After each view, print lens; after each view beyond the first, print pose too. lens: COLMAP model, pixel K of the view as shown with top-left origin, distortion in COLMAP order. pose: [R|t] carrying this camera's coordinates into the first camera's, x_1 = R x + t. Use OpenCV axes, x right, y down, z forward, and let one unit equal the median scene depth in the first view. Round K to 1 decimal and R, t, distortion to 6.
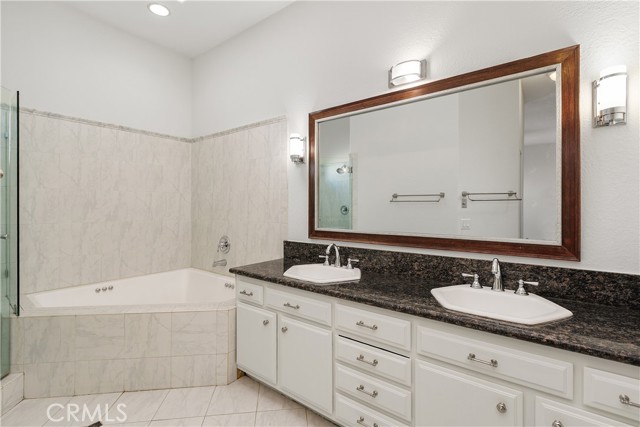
lens RADIAL K [[293.1, 0, 320.0], [0, 293.1, 213.5], [0, 0, 1]] dist [-0.001508, -0.000313]
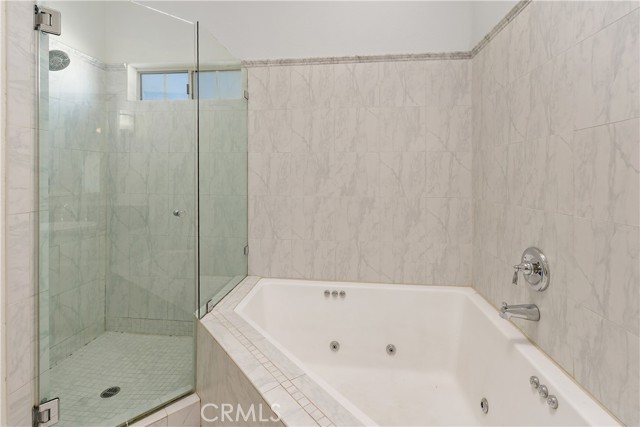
lens RADIAL K [[302.6, 0, 320.2], [0, 302.6, 171.7], [0, 0, 1]] dist [-0.000903, -0.000048]
pose [[0.523988, -0.012456, -0.851634, -0.132560], [-0.022279, 0.999350, -0.028324, -0.010278], [0.851434, 0.033815, 0.523370, 0.565209]]
